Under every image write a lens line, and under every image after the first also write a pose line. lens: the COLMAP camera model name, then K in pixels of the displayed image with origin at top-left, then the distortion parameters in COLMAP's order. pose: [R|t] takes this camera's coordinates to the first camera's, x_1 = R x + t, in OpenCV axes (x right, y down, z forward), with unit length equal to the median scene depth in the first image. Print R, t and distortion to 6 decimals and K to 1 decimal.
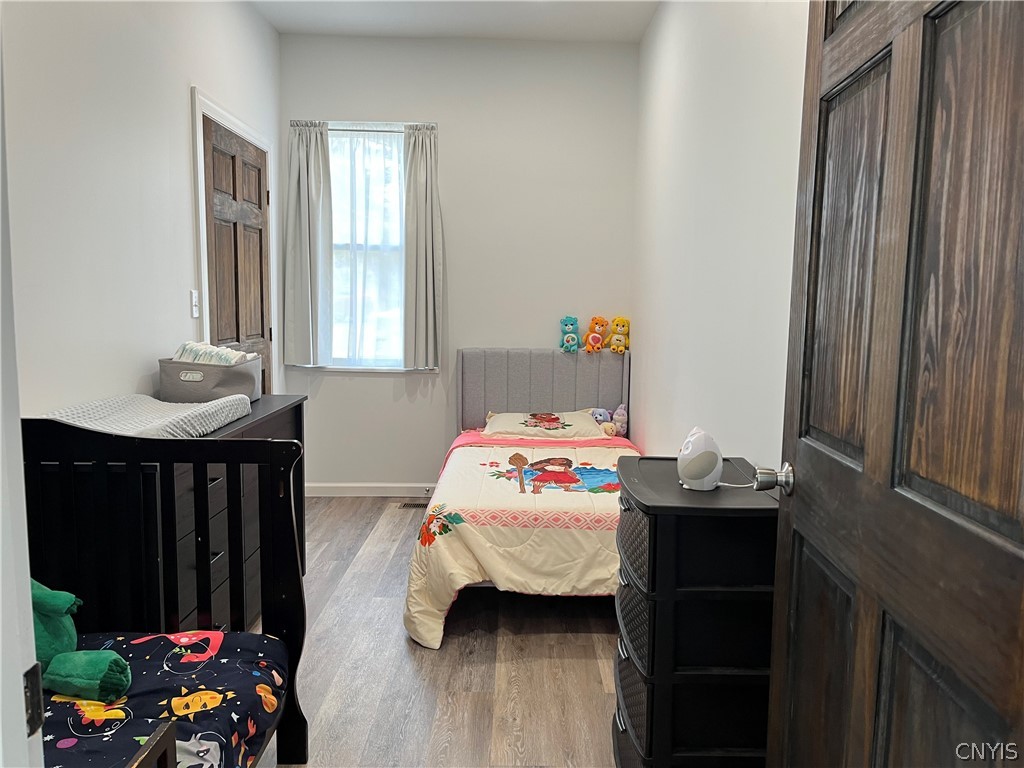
lens RADIAL K [[787.5, 0, 516.4], [0, 787.5, 388.3], [0, 0, 1]] dist [0.071079, -0.092857]
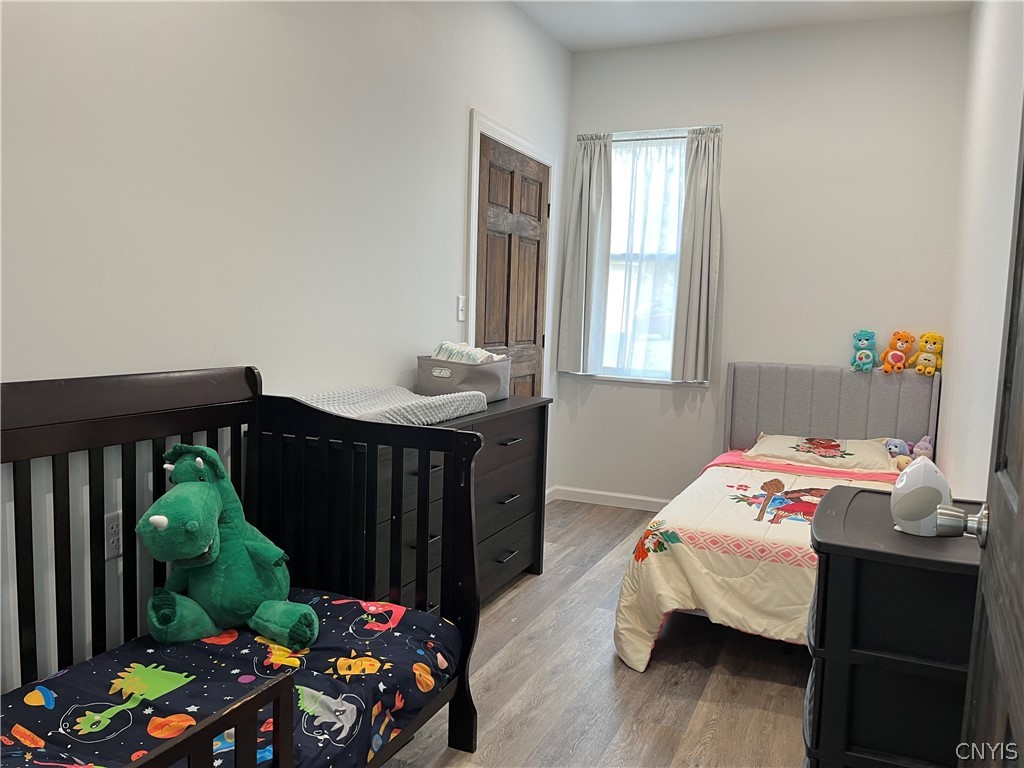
lens RADIAL K [[787.5, 0, 516.4], [0, 787.5, 388.3], [0, 0, 1]] dist [0.071079, -0.092857]
pose [[0.906614, 0.054692, -0.418402, 0.129600], [-0.065223, 0.997811, -0.010899, 0.010653], [0.416890, 0.037171, 0.908196, 0.061132]]
